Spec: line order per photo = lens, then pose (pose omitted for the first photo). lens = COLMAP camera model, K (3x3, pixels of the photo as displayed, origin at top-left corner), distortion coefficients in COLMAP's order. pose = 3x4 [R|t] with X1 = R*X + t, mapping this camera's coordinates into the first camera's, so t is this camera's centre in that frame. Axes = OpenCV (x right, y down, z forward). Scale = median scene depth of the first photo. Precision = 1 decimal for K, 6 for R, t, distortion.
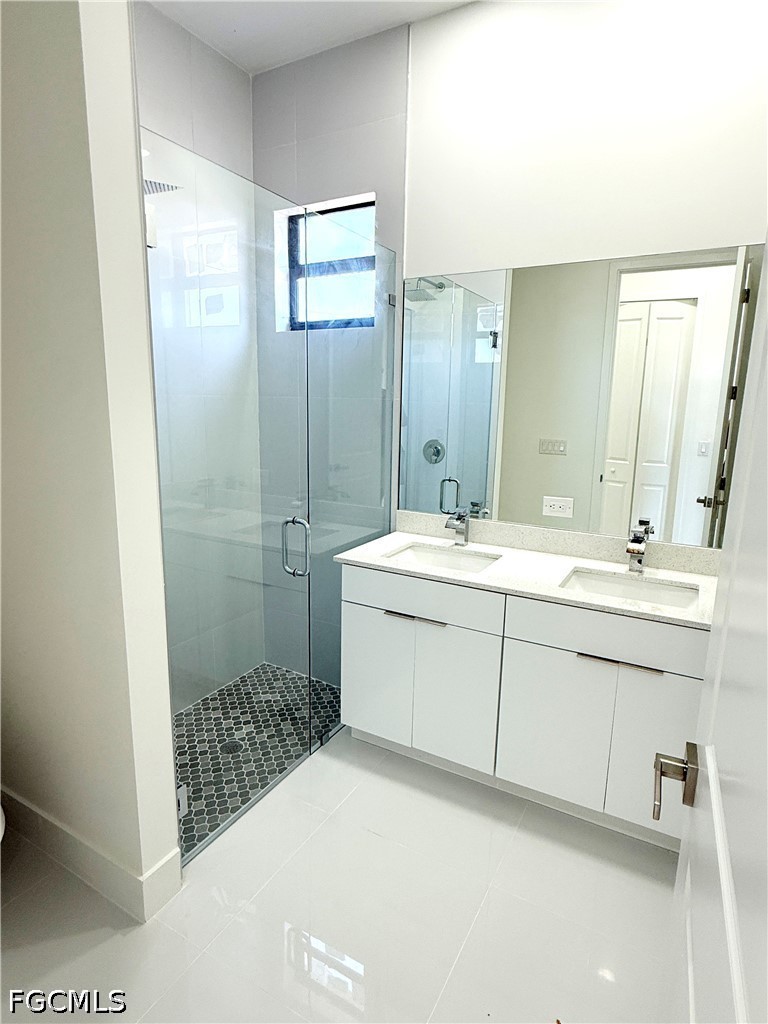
lens RADIAL K [[568.3, 0, 388.4], [0, 568.3, 508.8], [0, 0, 1]] dist [-0.000630, 0.001141]
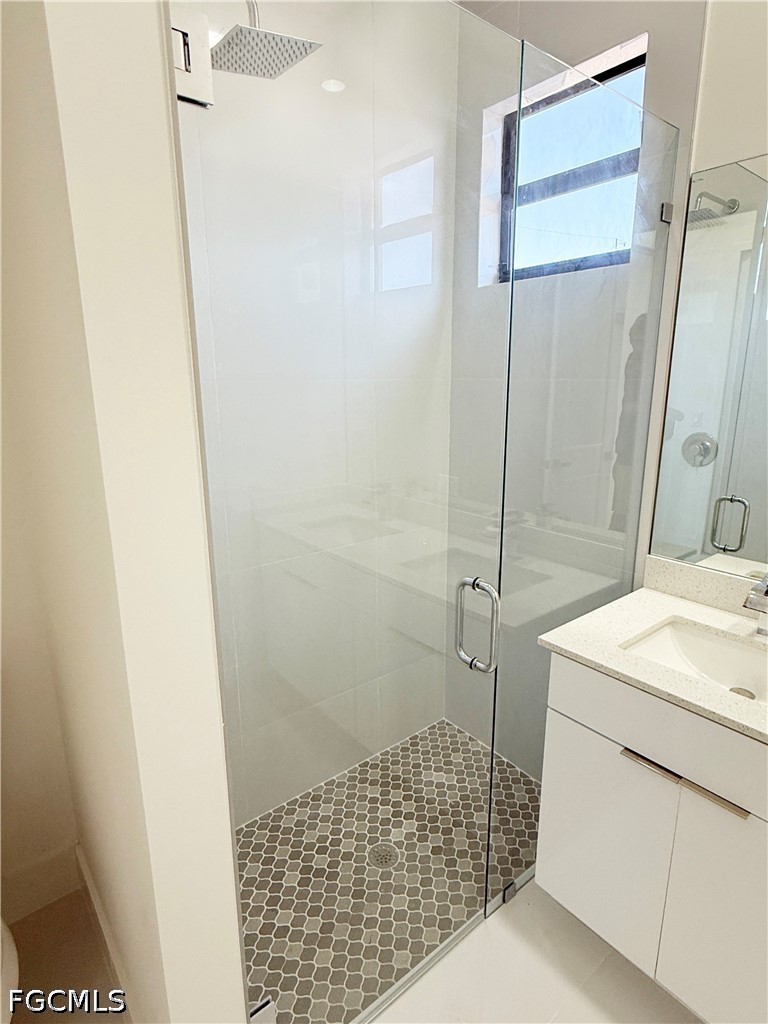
lens RADIAL K [[568.3, 0, 388.4], [0, 568.3, 508.8], [0, 0, 1]] dist [-0.000630, 0.001141]
pose [[0.929406, 0.063088, -0.363628, -0.026247], [-0.047532, 0.997537, 0.051583, -0.068511], [0.365986, -0.030657, 0.930115, 0.304082]]
